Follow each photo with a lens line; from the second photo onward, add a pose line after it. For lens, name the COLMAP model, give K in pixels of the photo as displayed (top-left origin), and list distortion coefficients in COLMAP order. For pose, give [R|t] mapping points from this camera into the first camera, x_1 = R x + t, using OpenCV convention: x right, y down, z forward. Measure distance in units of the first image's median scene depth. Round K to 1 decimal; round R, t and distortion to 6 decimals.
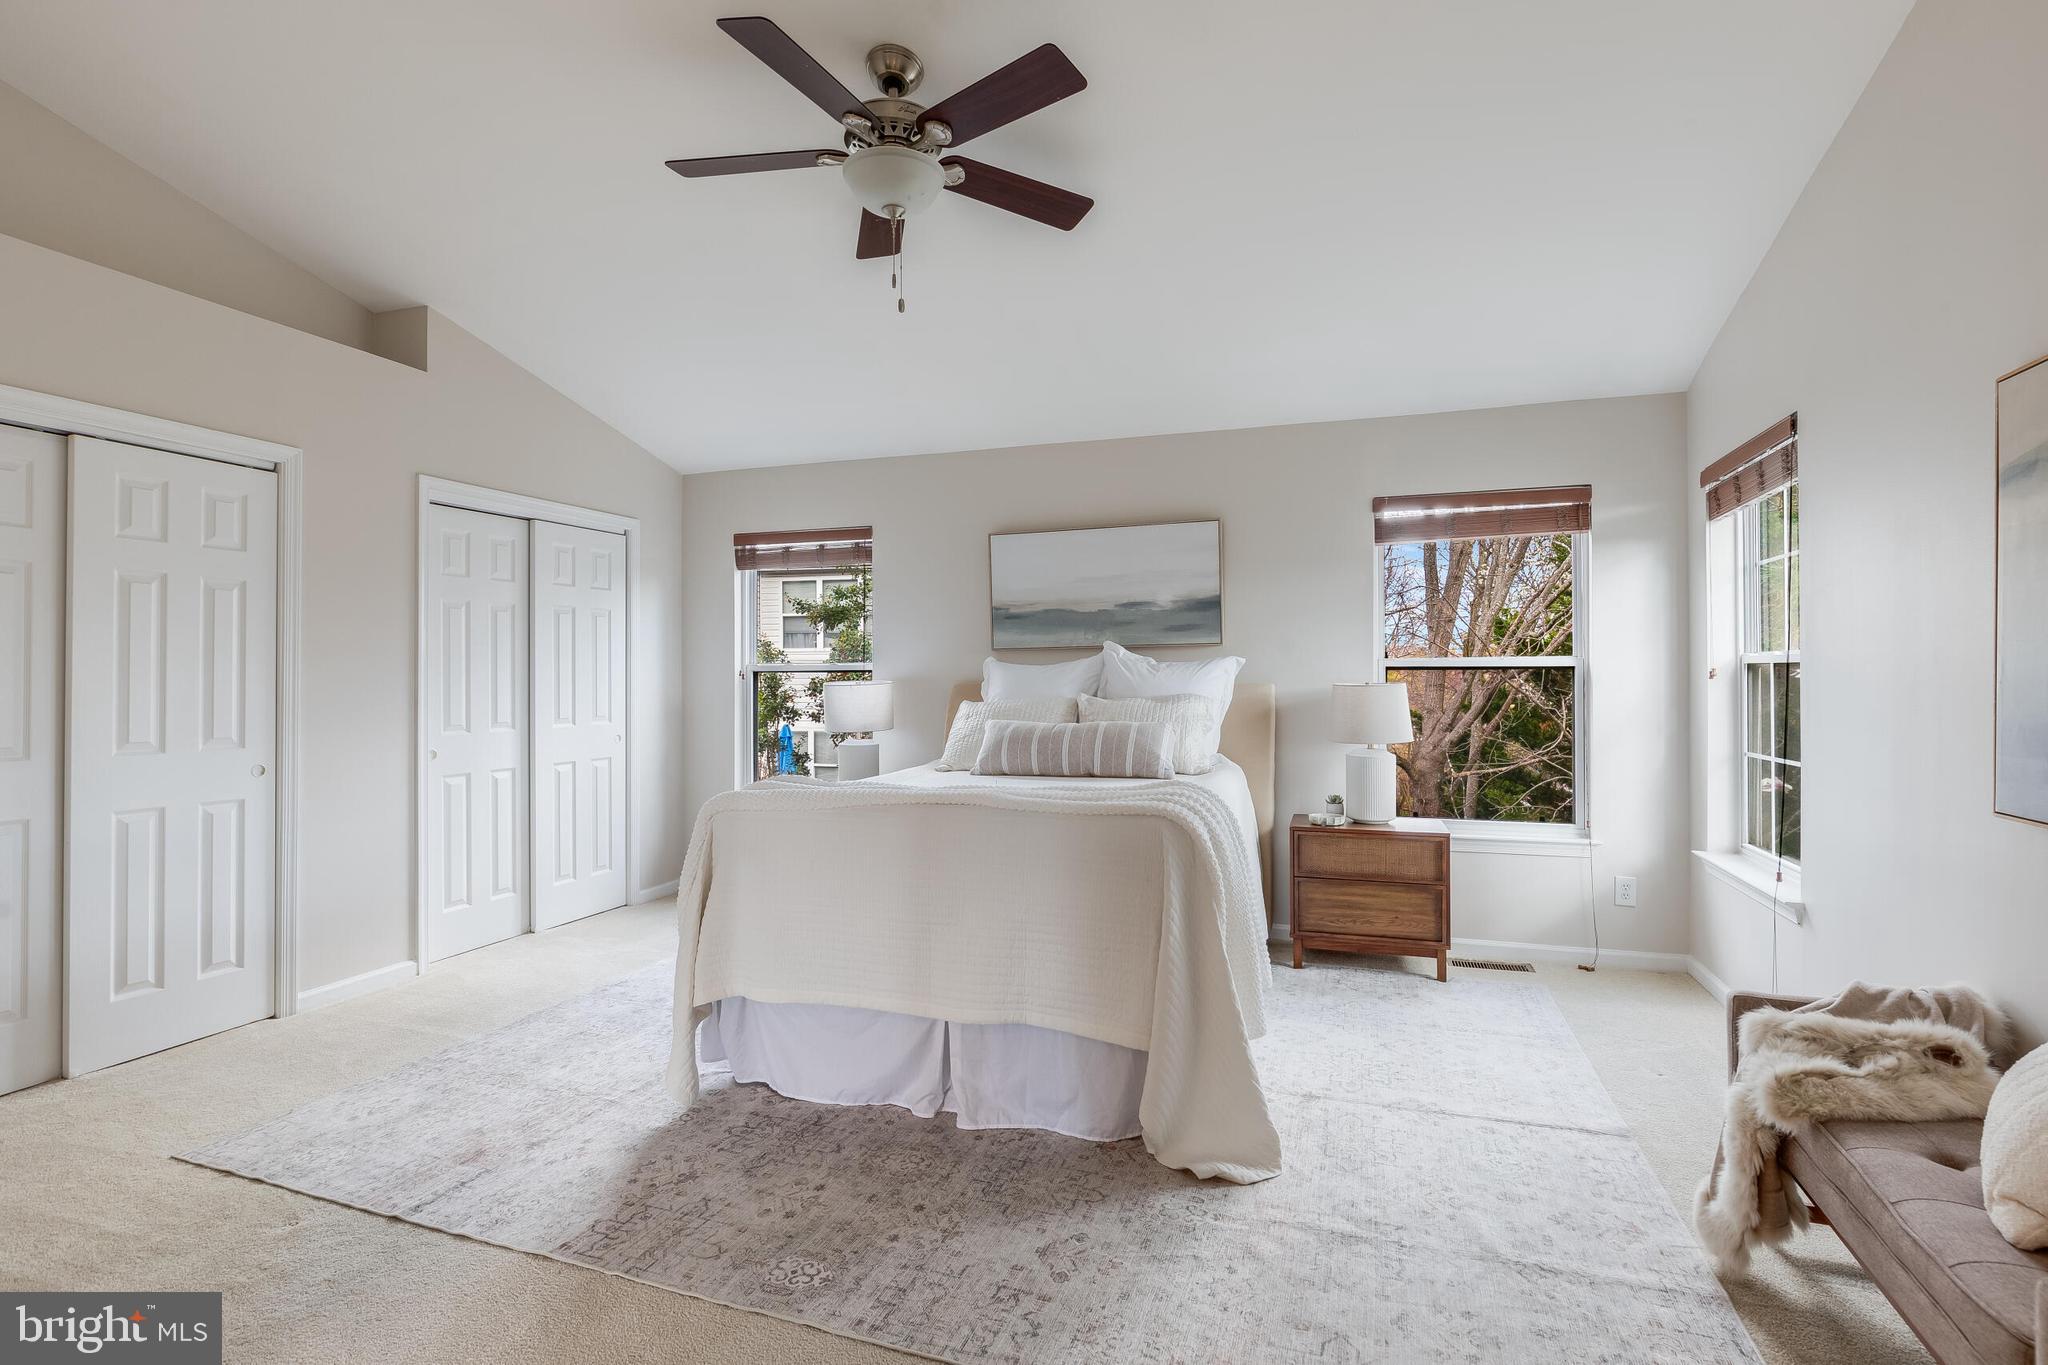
lens RADIAL K [[973.6, 0, 1023.2], [0, 973.6, 663.7], [0, 0, 1]] dist [0.002829, 0.000117]
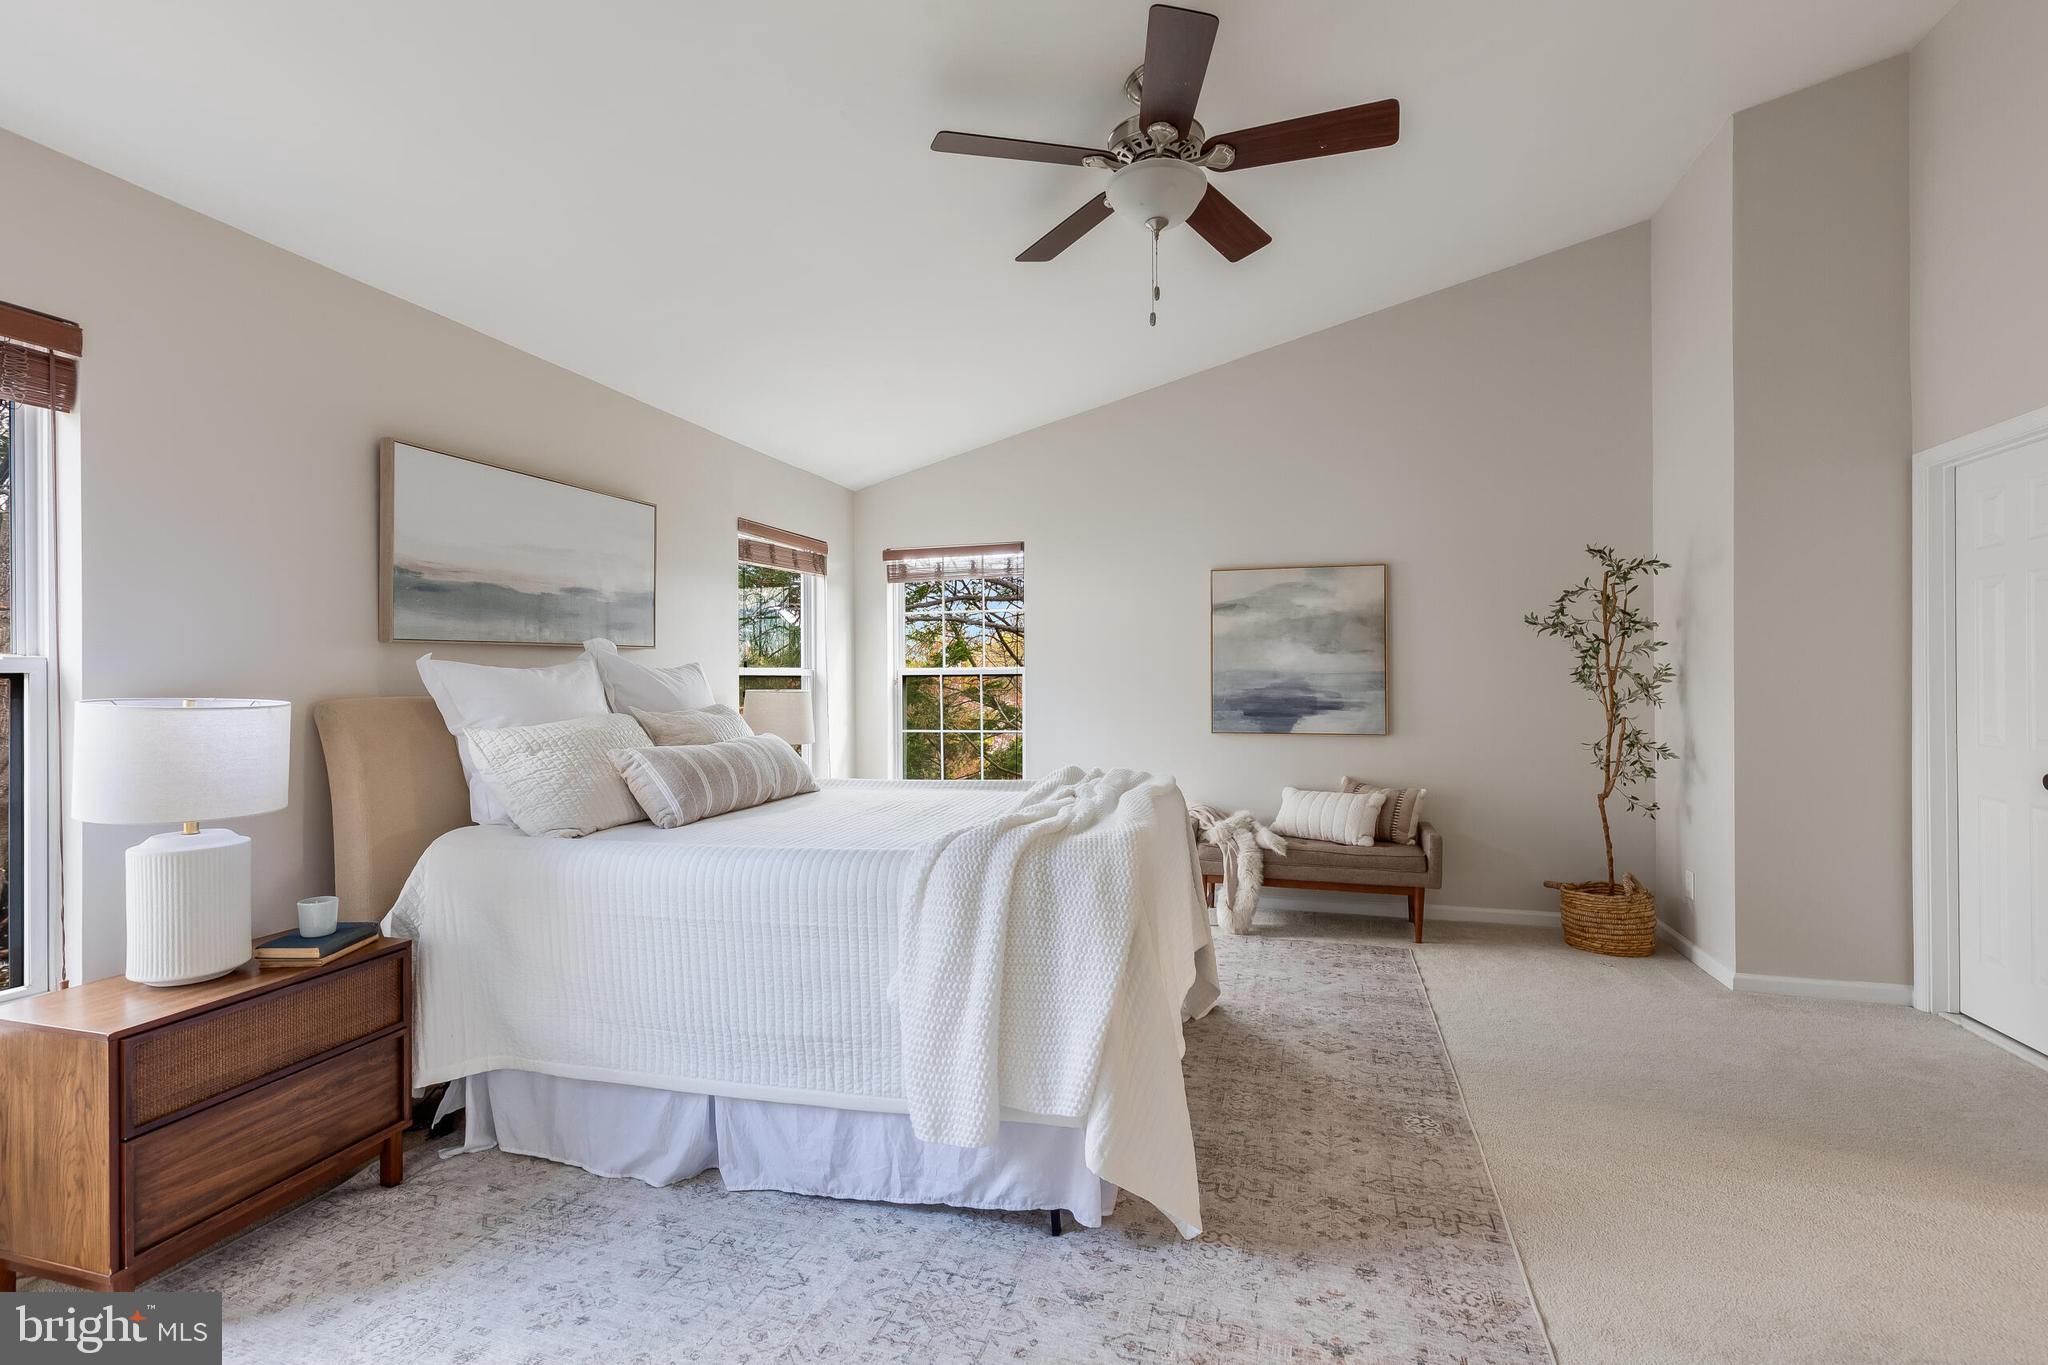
lens RADIAL K [[918.2, 0, 1024.0], [0, 918.2, 682.5], [0, 0, 1]] dist [0.002297, -0.000351]
pose [[-0.043491, -0.000888, 0.999053, -0.823971], [-0.011587, 0.999933, 0.000385, 0.009010], [-0.998987, -0.011560, -0.043498, 0.898234]]
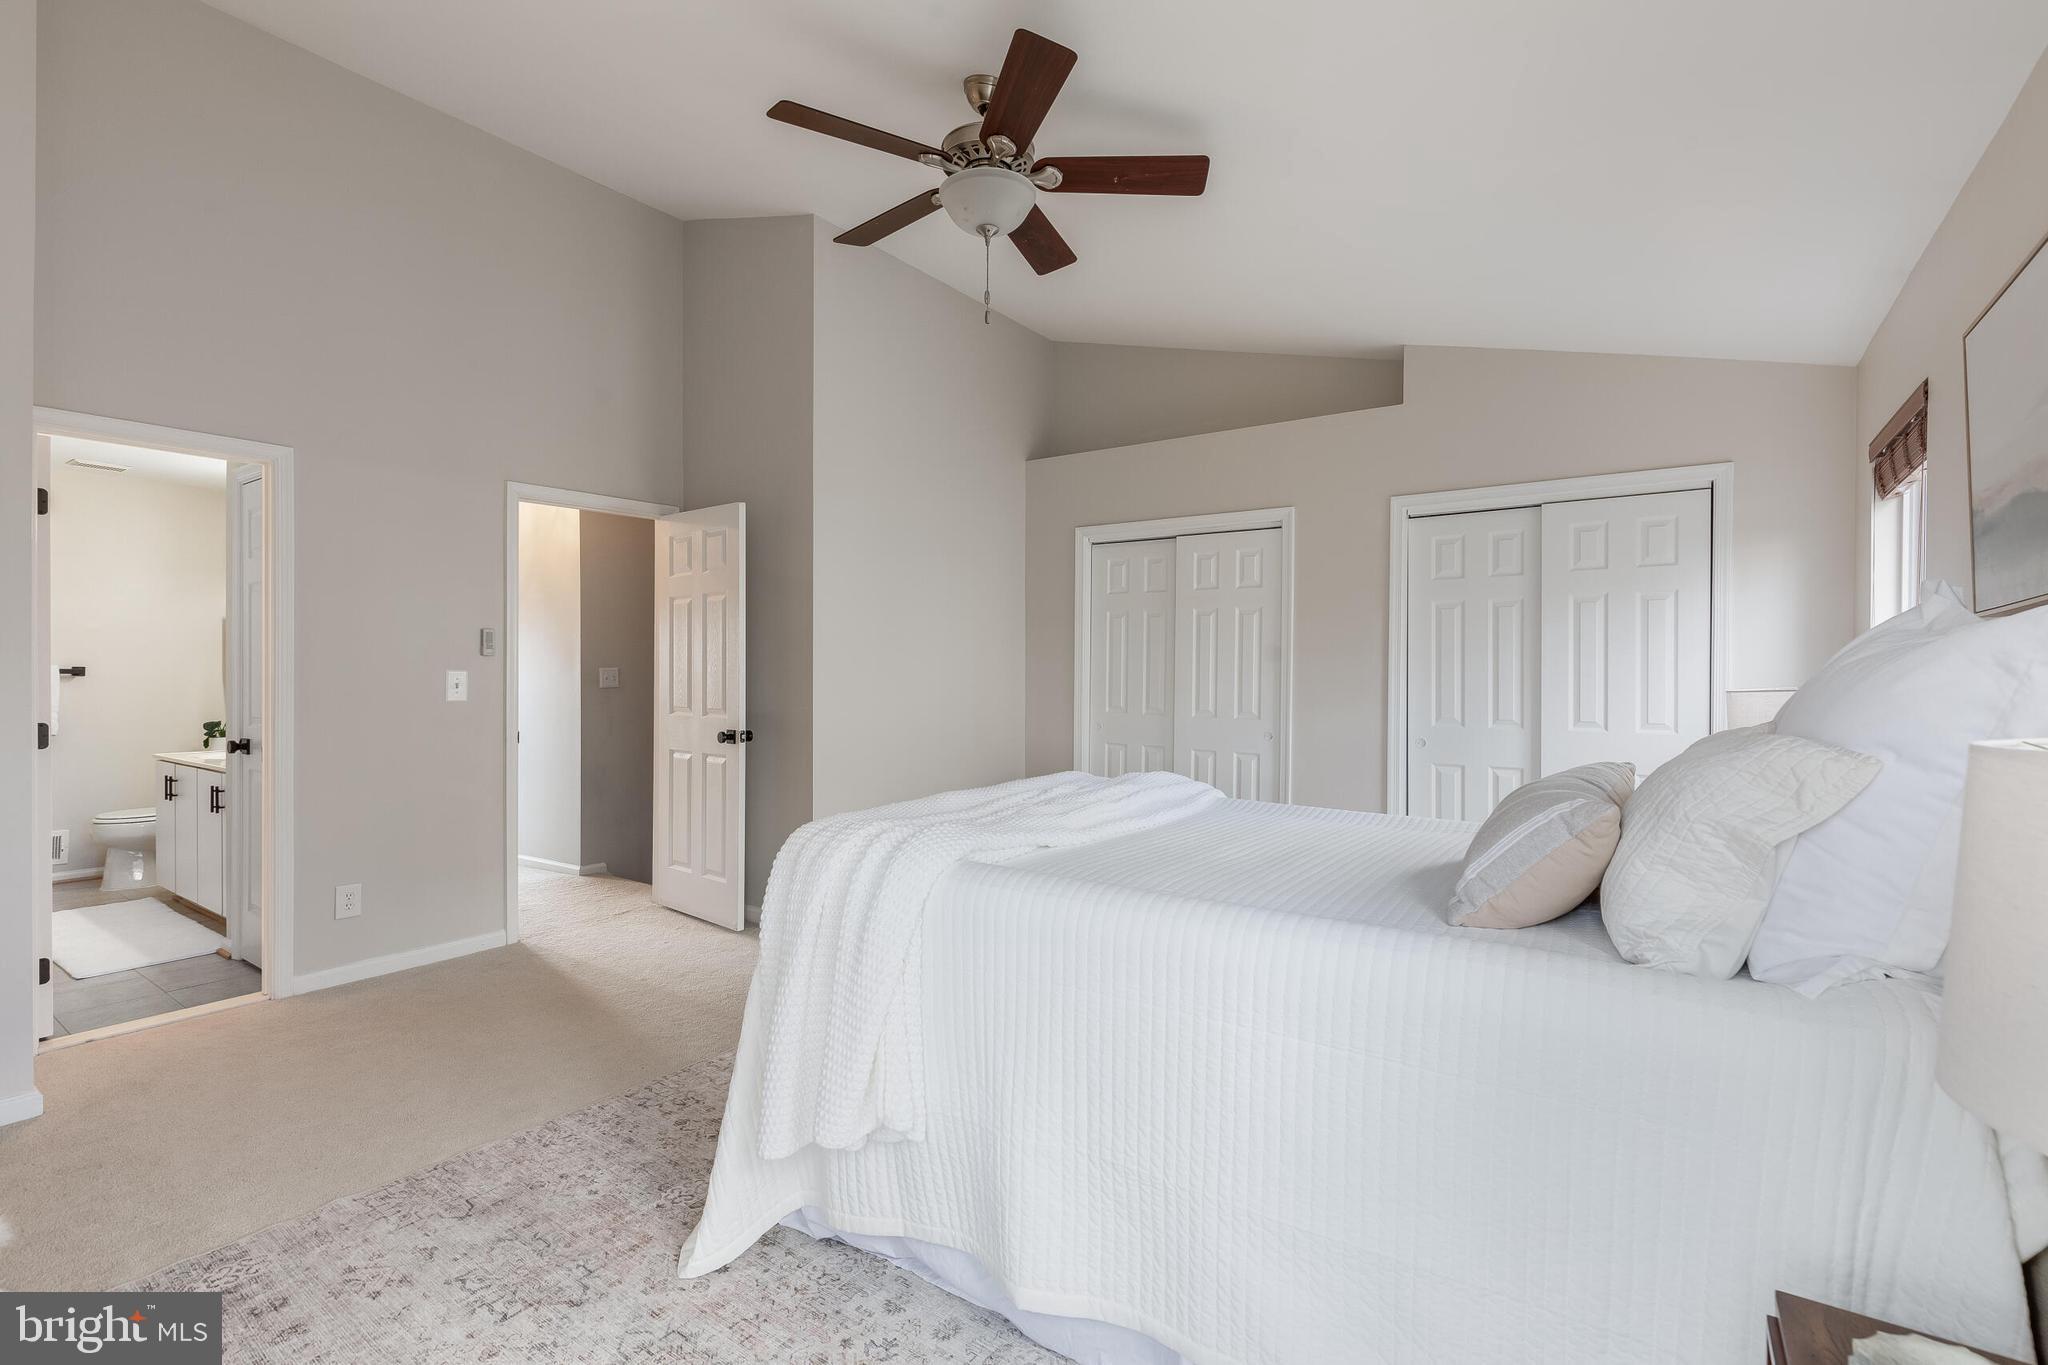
lens RADIAL K [[918.2, 0, 1024.0], [0, 918.2, 682.5], [0, 0, 1]] dist [0.002297, -0.000351]
pose [[-0.250367, -0.004879, -0.968139, 0.605173], [0.001140, 0.999985, -0.005334, 0.032373], [0.968150, -0.002440, -0.250358, 0.959205]]
